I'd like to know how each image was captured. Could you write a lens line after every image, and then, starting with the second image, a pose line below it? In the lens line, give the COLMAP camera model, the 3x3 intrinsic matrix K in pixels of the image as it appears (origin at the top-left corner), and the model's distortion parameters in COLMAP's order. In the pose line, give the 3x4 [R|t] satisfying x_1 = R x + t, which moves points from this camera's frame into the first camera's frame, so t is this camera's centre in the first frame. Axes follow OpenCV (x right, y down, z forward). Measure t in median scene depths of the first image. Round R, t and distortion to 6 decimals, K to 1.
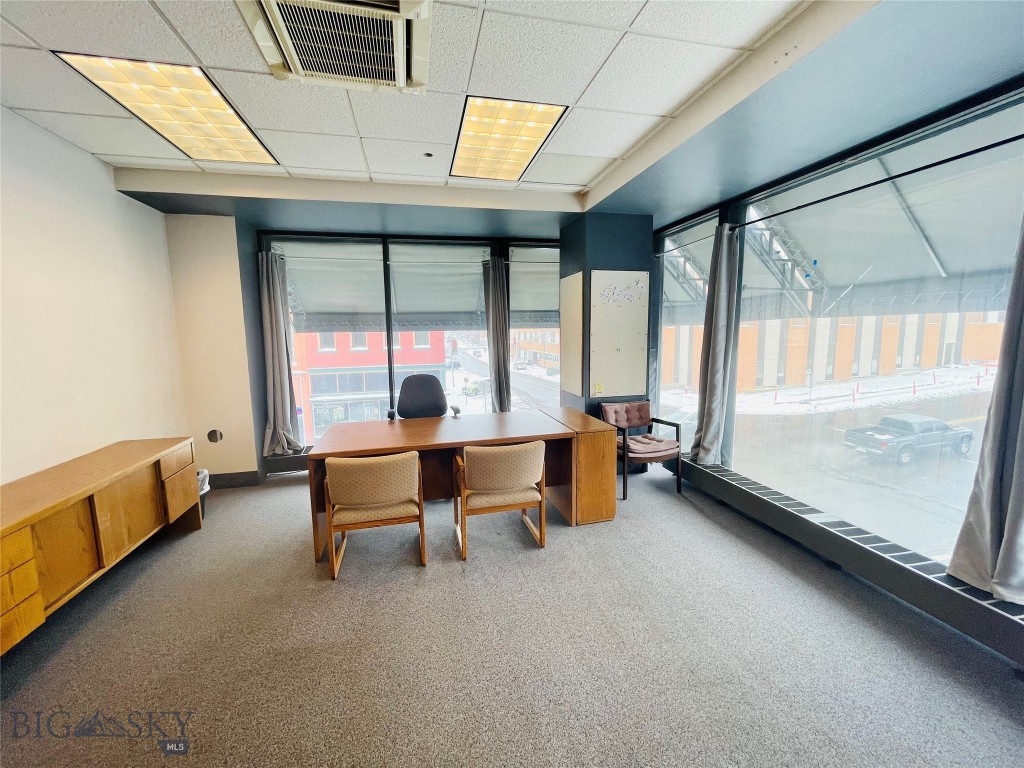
lens RADIAL K [[415.2, 0, 512.4], [0, 415.2, 381.5], [0, 0, 1]] dist [-0.003847, 0.000479]
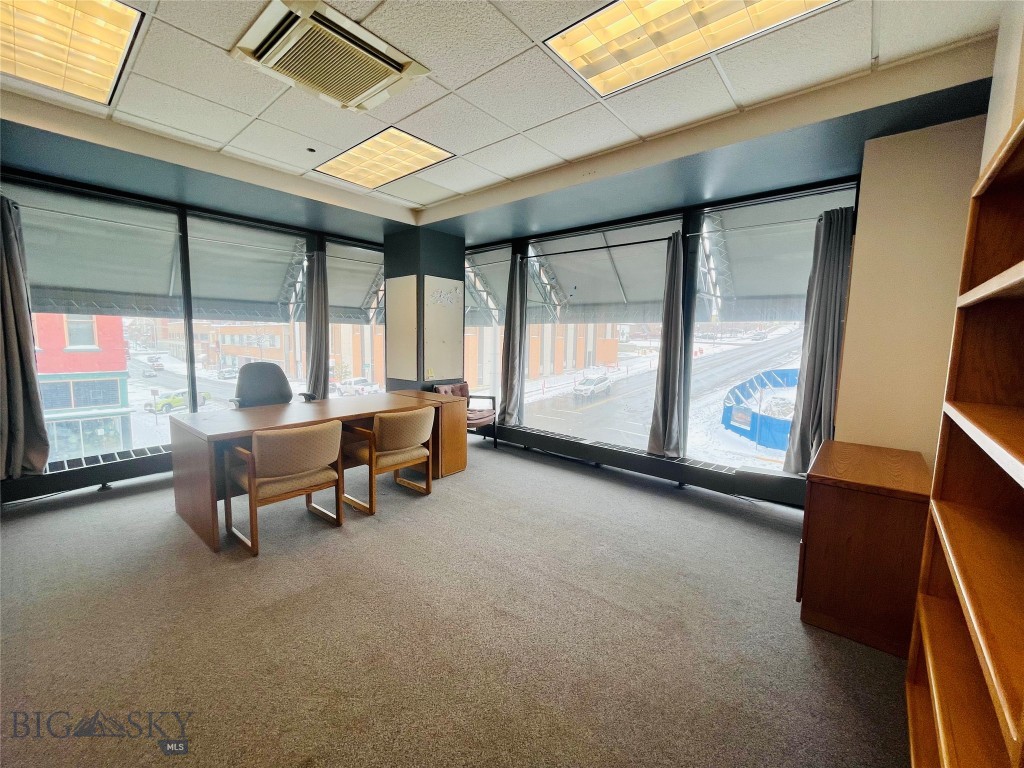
lens RADIAL K [[415.2, 0, 513.6], [0, 415.2, 380.5], [0, 0, 1]] dist [-0.003847, 0.000479]
pose [[0.802160, -0.030126, 0.596349, -0.385287], [0.041790, 0.999110, -0.005740, 0.065891], [-0.595645, 0.029526, 0.802705, -0.133209]]
